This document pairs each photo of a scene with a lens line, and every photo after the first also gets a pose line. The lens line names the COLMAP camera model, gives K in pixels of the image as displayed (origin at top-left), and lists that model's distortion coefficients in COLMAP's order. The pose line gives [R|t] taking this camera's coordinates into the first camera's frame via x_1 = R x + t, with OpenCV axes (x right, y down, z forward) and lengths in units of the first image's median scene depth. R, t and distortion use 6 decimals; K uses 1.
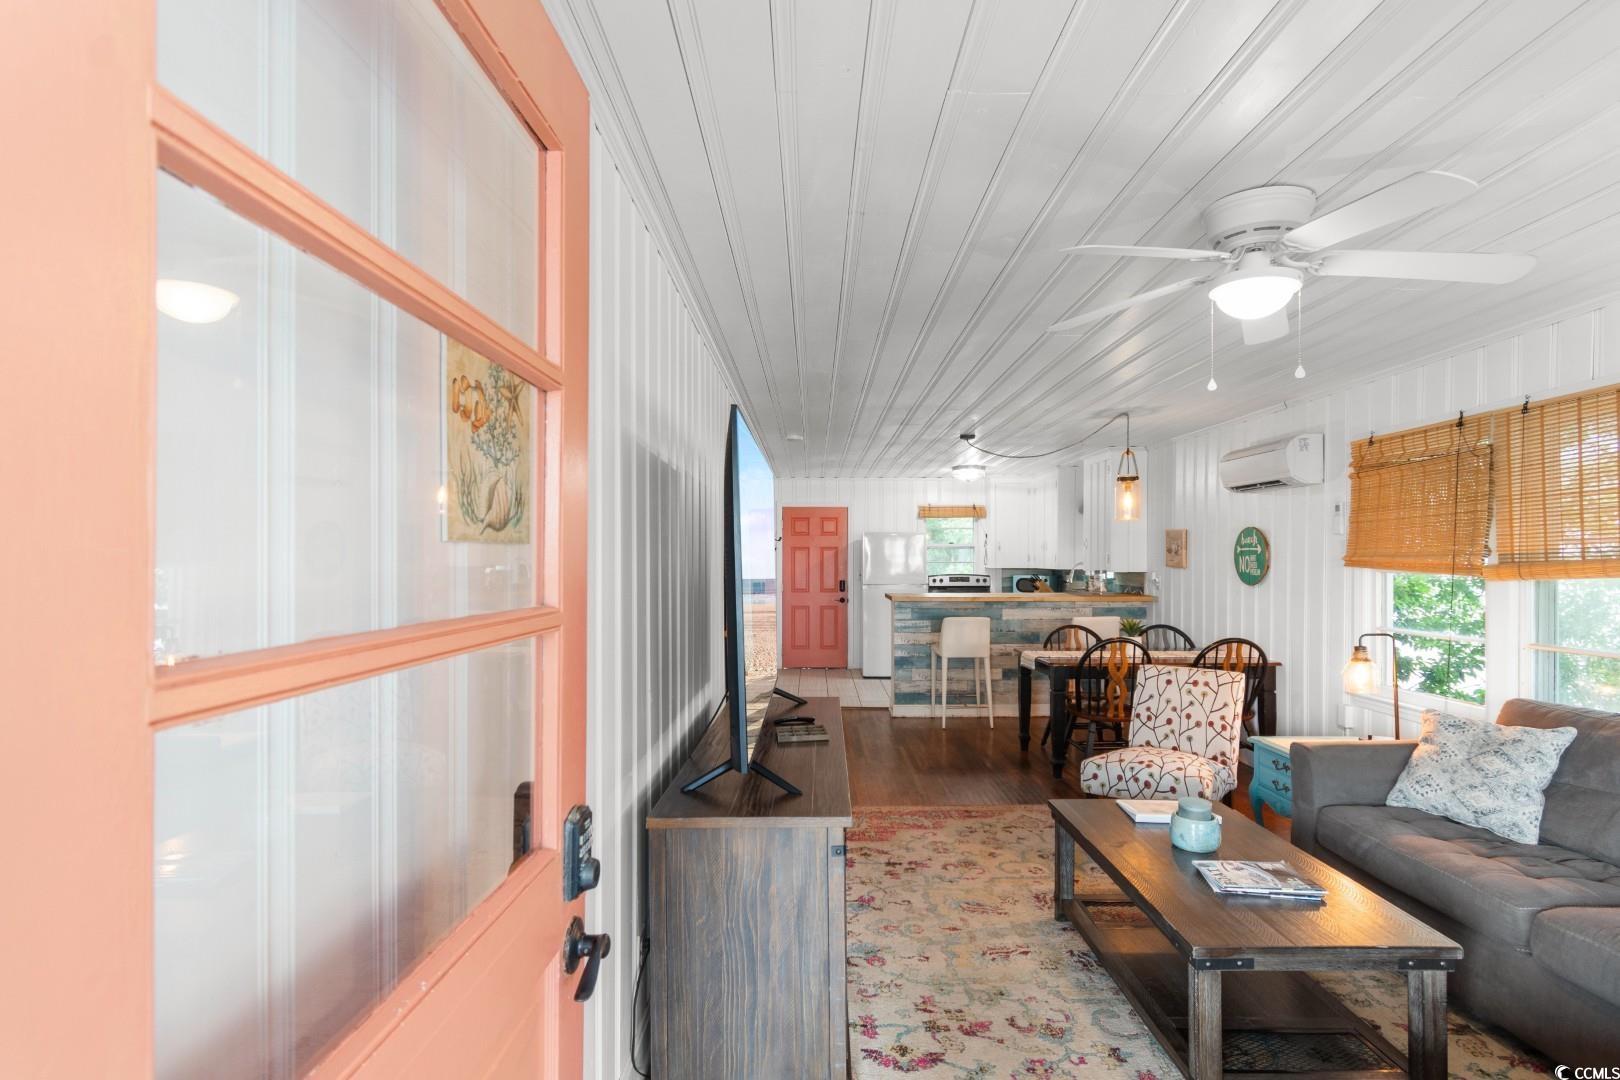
lens RADIAL K [[795.3, 0, 824.0], [0, 795.3, 551.1], [0, 0, 1]] dist [-0.007635, 0.001301]
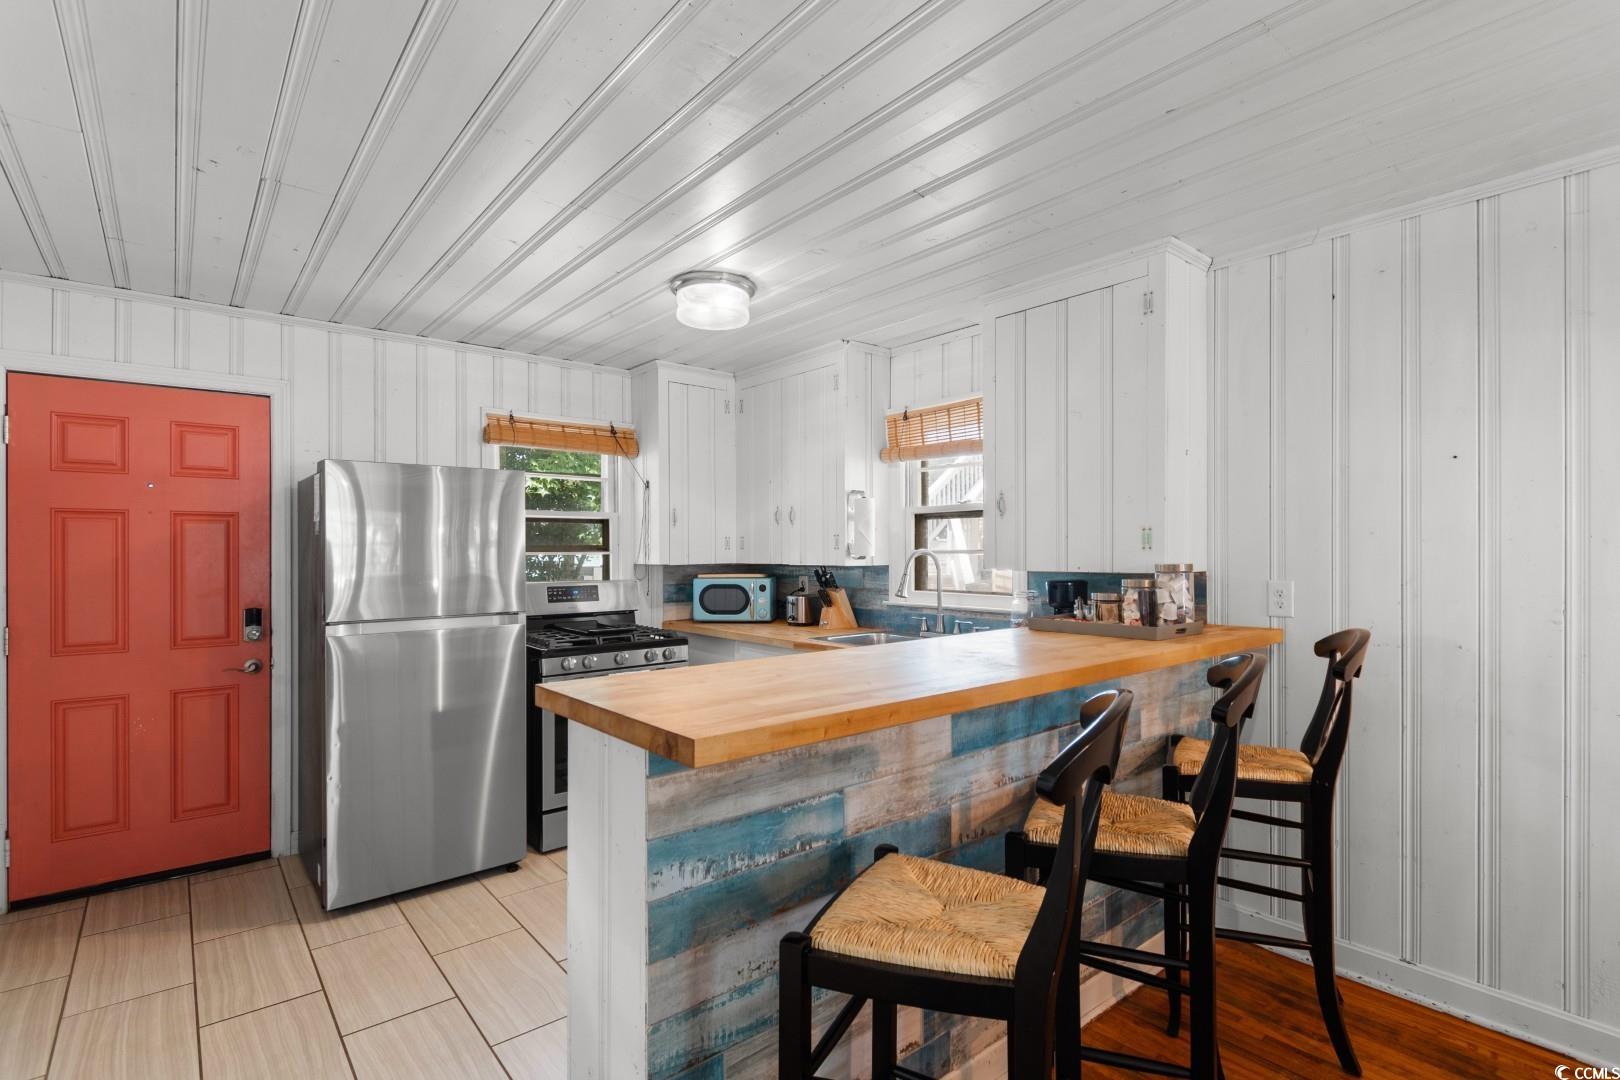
lens RADIAL K [[754.3, 0, 804.7], [0, 754.3, 545.2], [0, 0, 1]] dist [-0.006602, -0.001203]
pose [[0.801143, -0.003187, 0.598465, 0.046778], [0.001628, 0.999994, 0.003147, 0.020445], [-0.598471, -0.001547, 0.801143, 1.405789]]
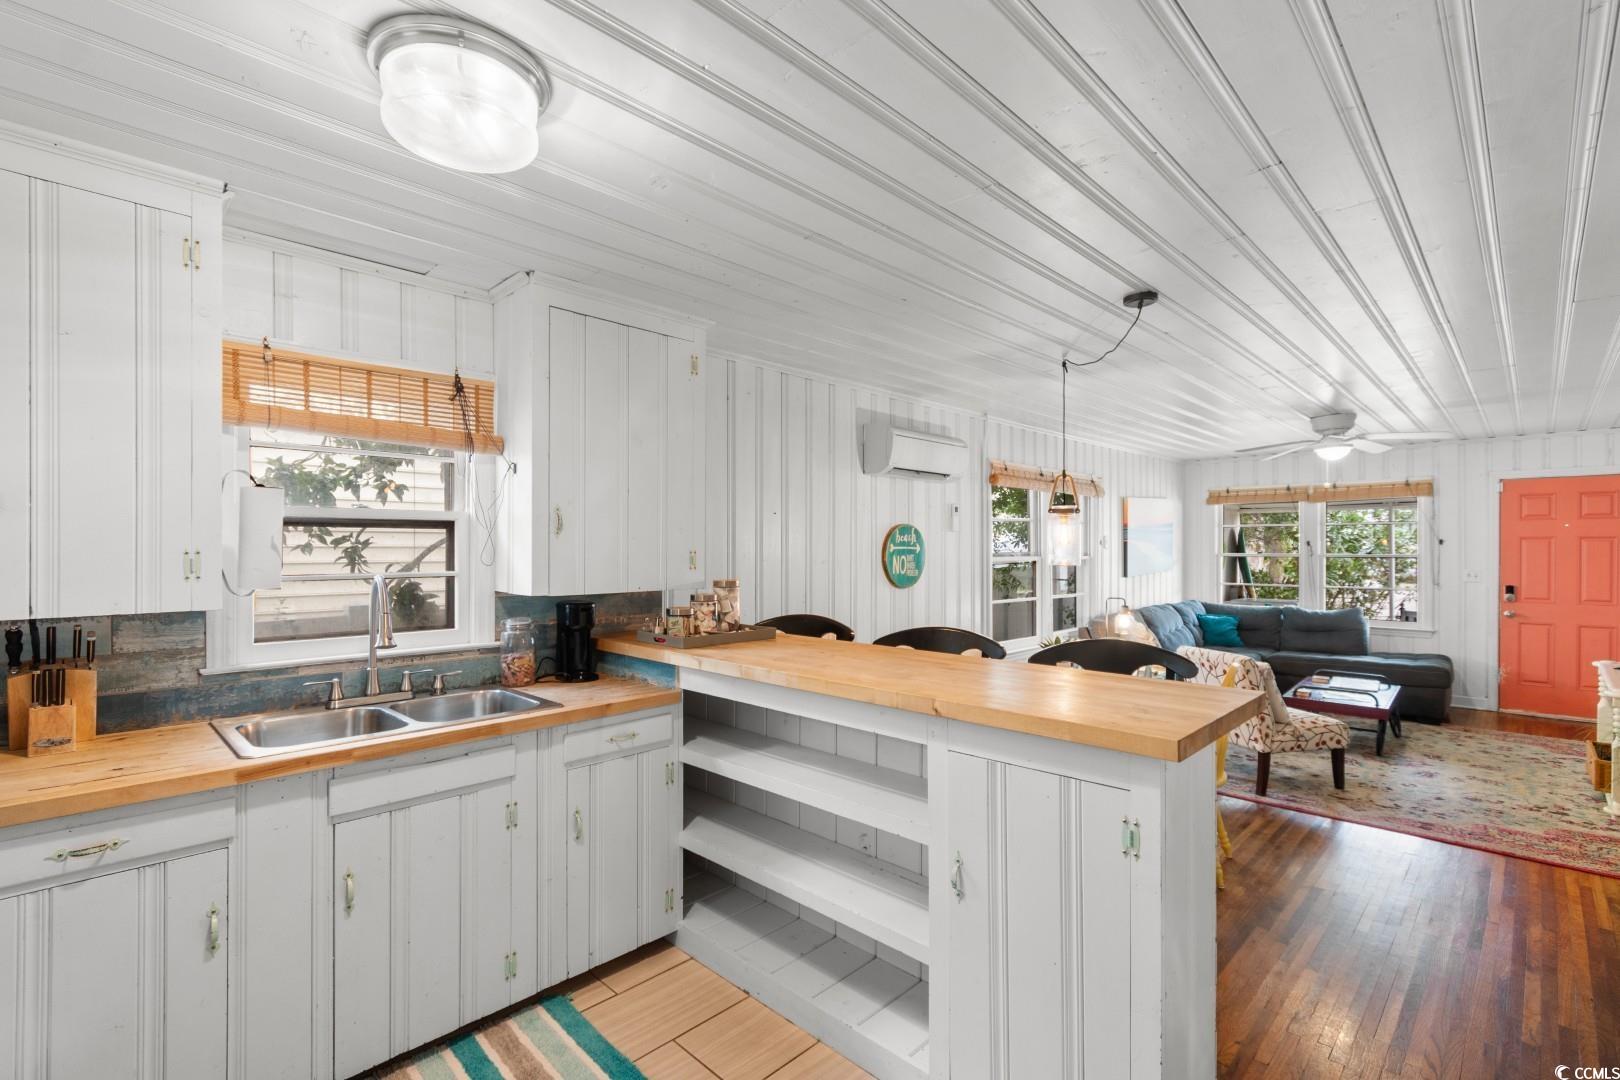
lens RADIAL K [[710.3, 0, 835.2], [0, 710.3, 548.4], [0, 0, 1]] dist [0.000913, -0.000578]
pose [[-0.680327, 0.001179, 0.732908, 0.028963], [-0.005057, 0.999967, -0.006302, 0.010445], [-0.732891, -0.007994, -0.680299, 2.116005]]
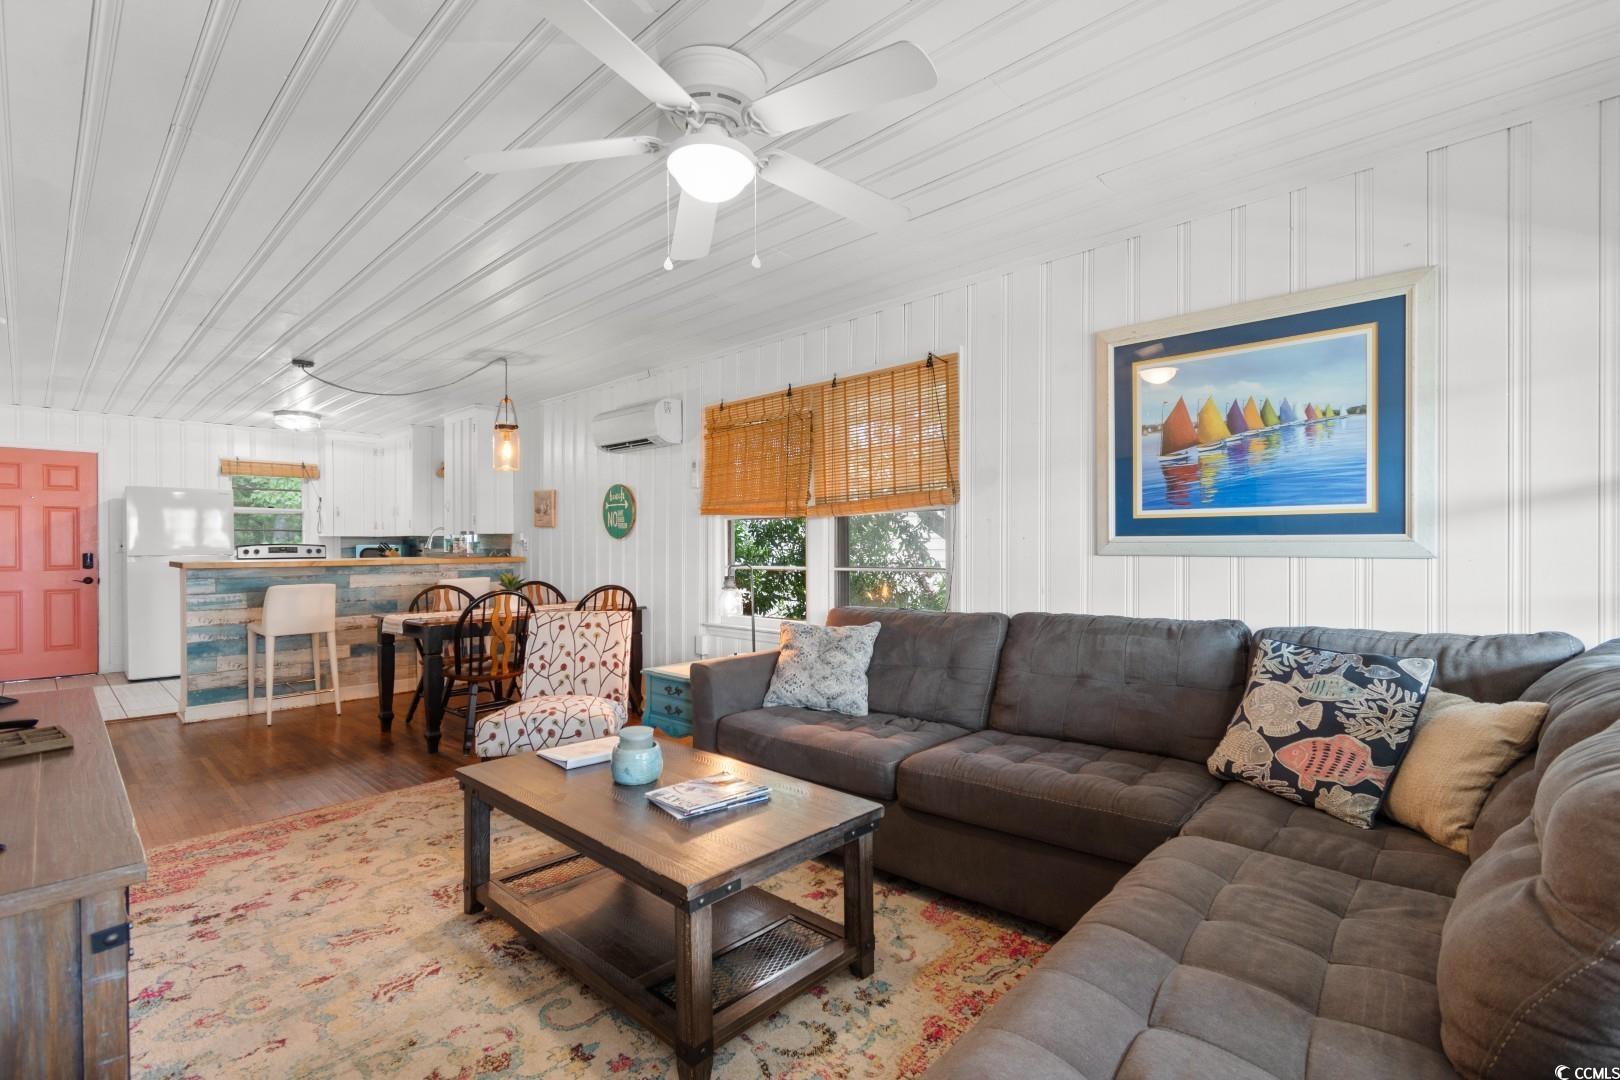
lens RADIAL K [[734.0, 0, 796.4], [0, 734.0, 542.8], [0, 0, 1]] dist [0.009505, -0.001604]
pose [[0.703465, -0.005658, 0.710707, -0.003888], [0.001339, 0.999977, 0.006635, 0.055878], [-0.710729, -0.003716, 0.703456, 0.161219]]
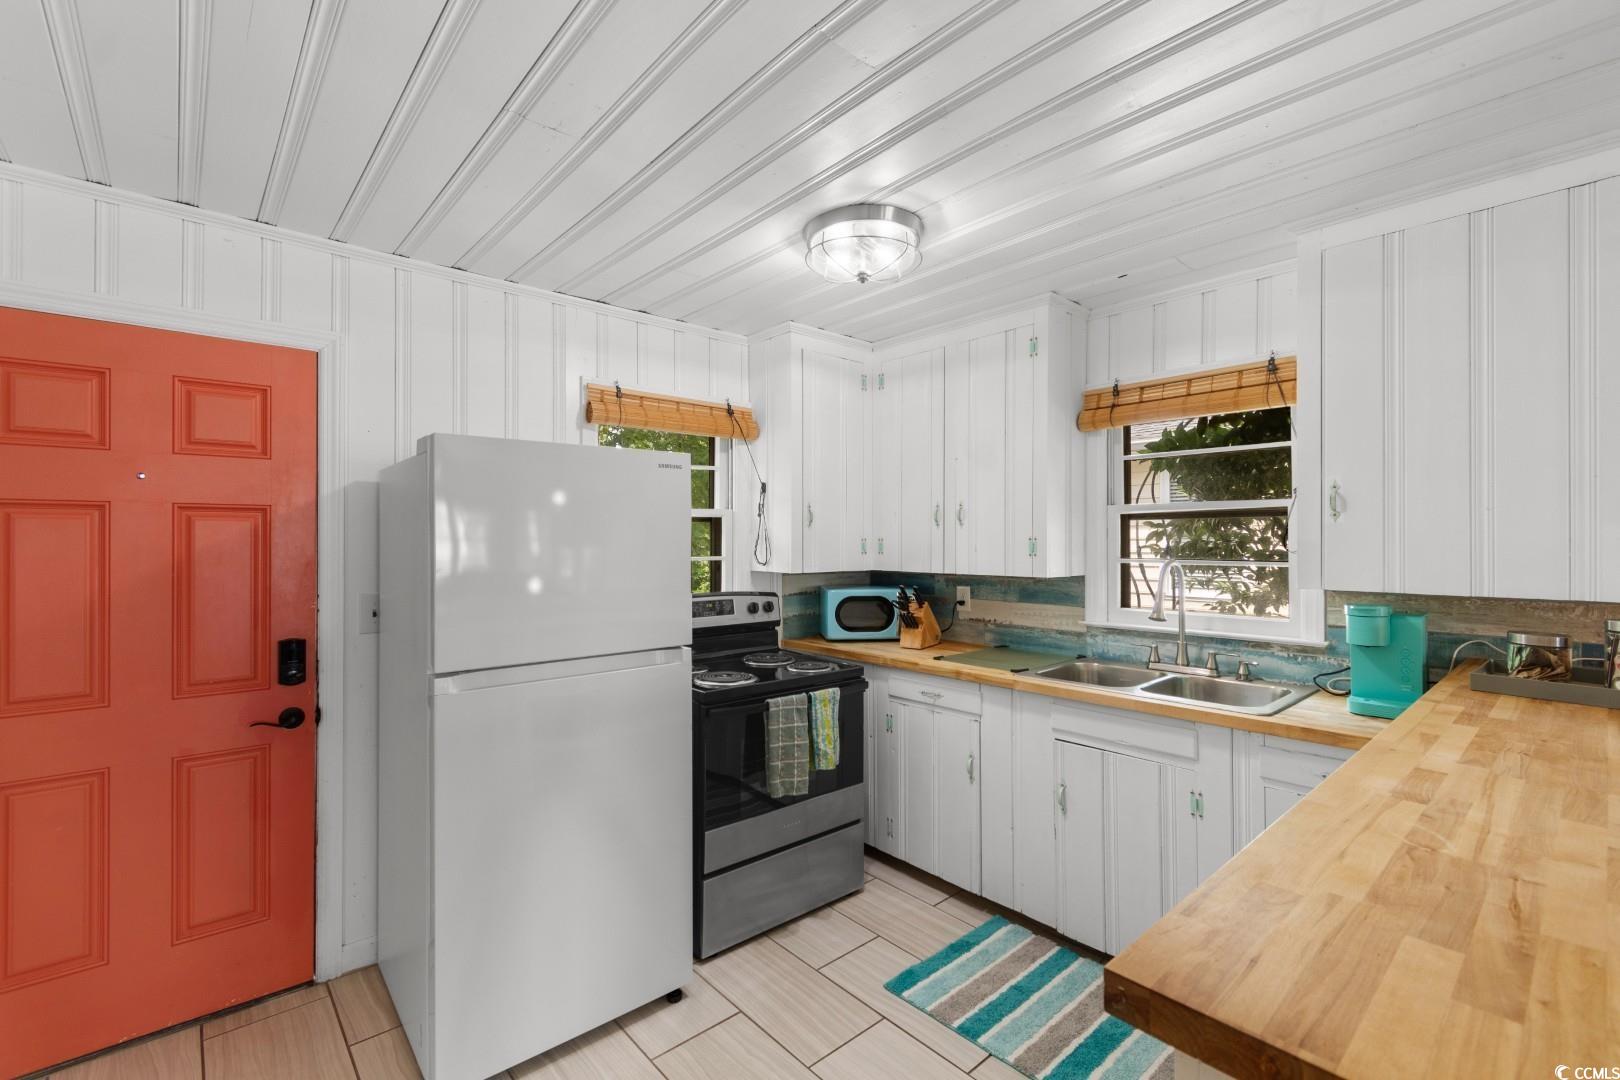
lens RADIAL K [[710.3, 0, 814.6], [0, 710.3, 540.7], [0, 0, 1]] dist [0.000913, -0.000578]
pose [[0.779646, 0.000197, 0.626221, 0.026625], [-0.004005, 0.999981, 0.004672, 0.009942], [-0.626208, -0.006151, 0.779632, 1.708074]]
